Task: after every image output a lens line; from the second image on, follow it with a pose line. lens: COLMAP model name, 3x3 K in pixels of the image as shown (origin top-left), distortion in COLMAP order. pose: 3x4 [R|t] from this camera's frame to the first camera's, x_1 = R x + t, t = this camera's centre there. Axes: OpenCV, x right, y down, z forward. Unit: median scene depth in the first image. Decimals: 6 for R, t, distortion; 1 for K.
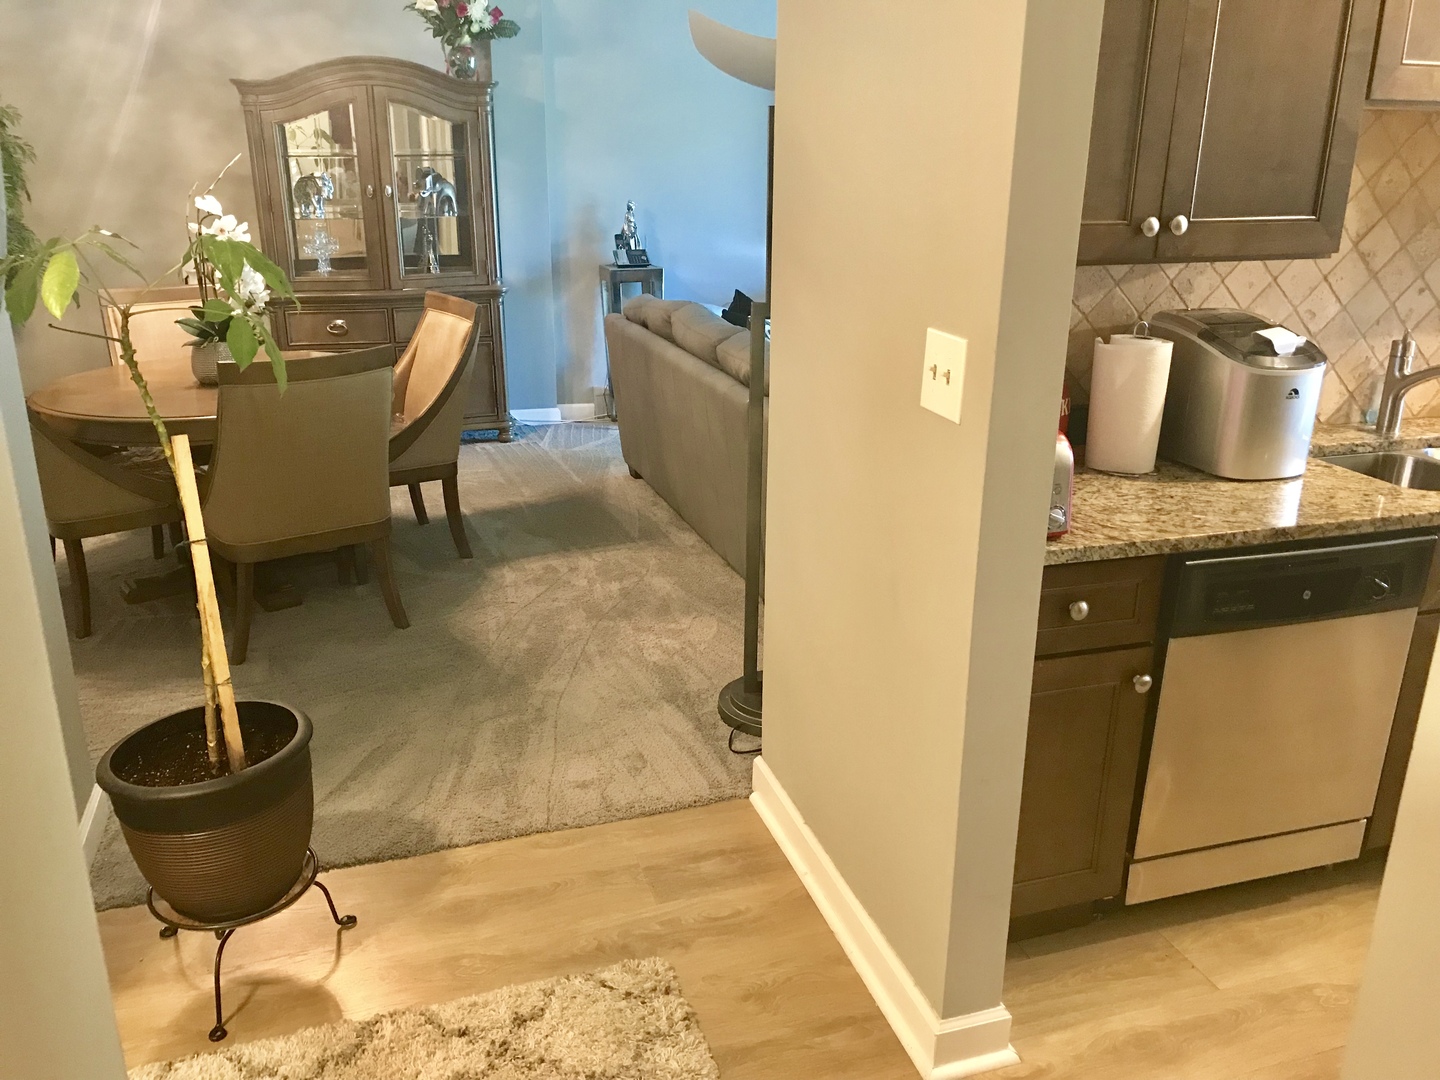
lens RADIAL K [[1202.9, 0, 720.0], [0, 1202.9, 540.0], [0, 0, 1]] dist [0.008255, 0.000084]
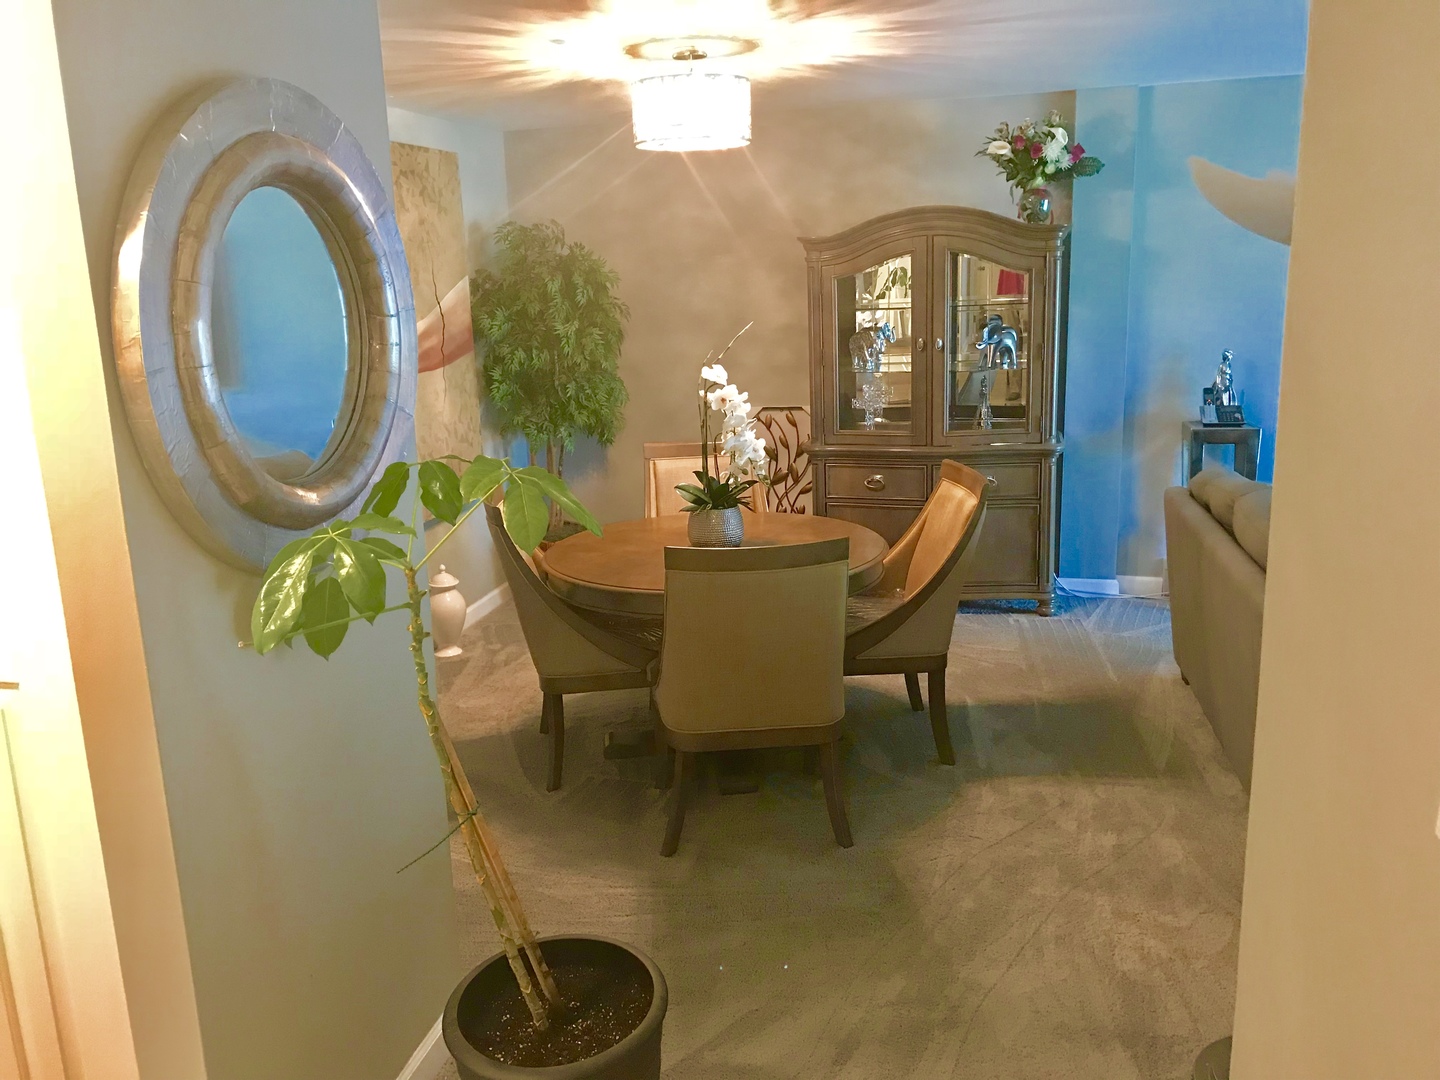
lens RADIAL K [[1181.3, 0, 720.0], [0, 1181.3, 540.0], [0, 0, 1]] dist [0.013806, 0.000904]
pose [[0.861216, 0.085331, -0.501025, 0.054752], [-0.127387, 0.990579, -0.050259, -0.070286], [0.492016, 0.107108, 0.863972, 0.134115]]
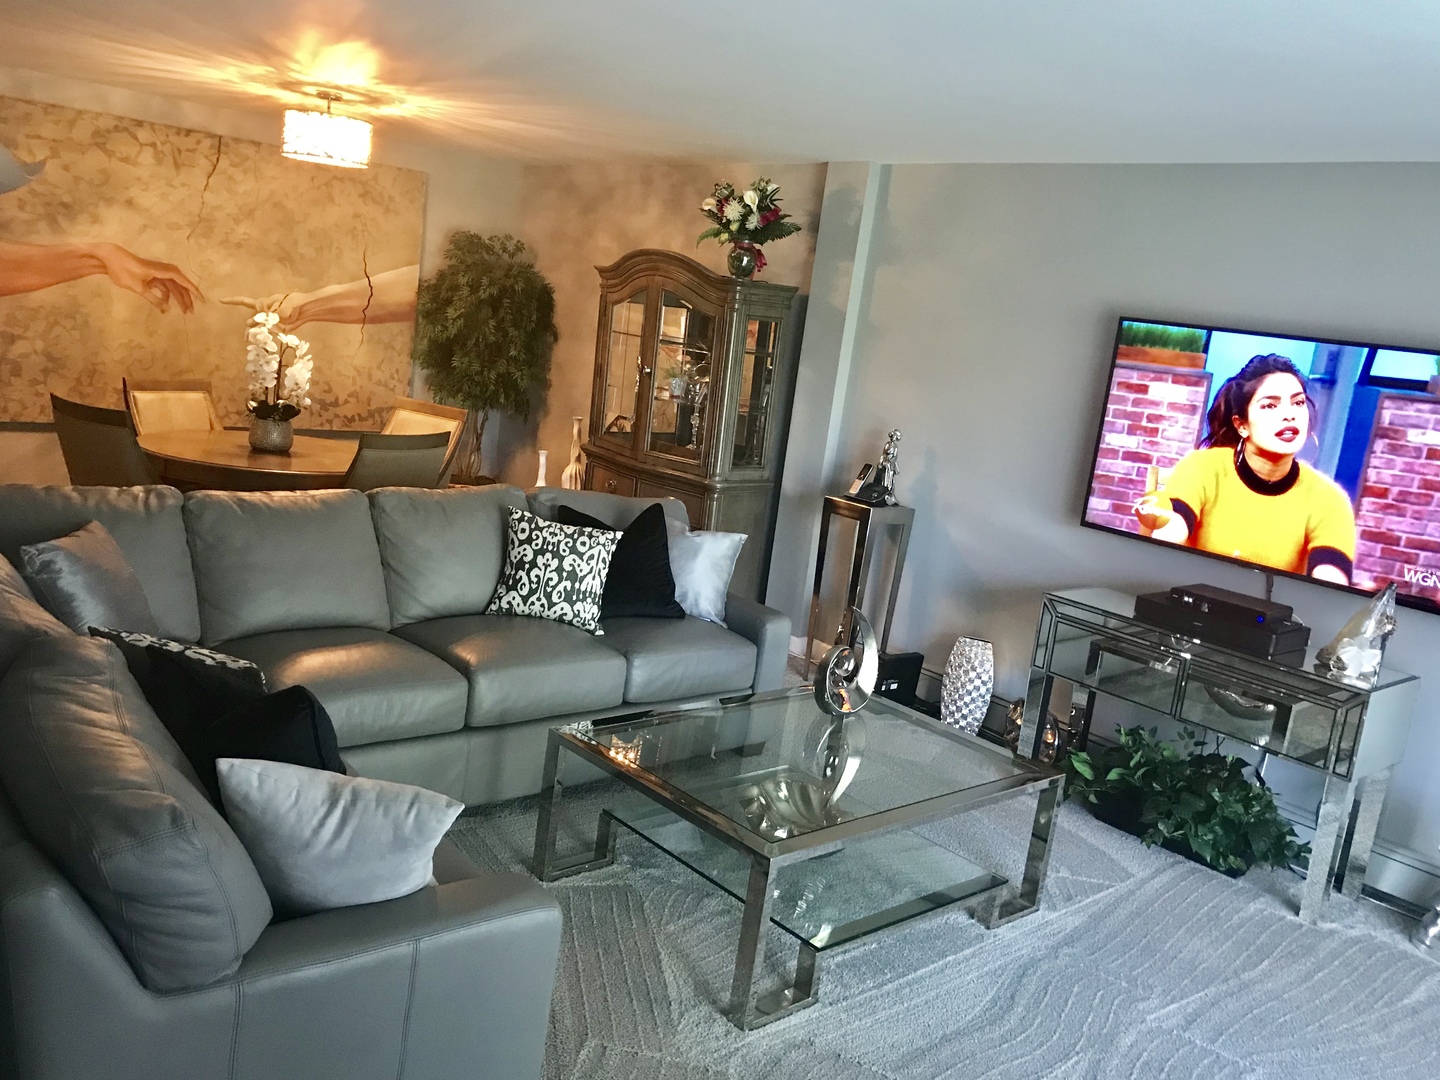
lens RADIAL K [[1202.9, 0, 720.0], [0, 1202.9, 540.0], [0, 0, 1]] dist [0.008255, 0.000084]
pose [[0.412104, 0.218140, -0.884639, 0.742651], [-0.417119, 0.908367, 0.029678, -0.215718], [0.810050, 0.356770, 0.465332, 0.622406]]
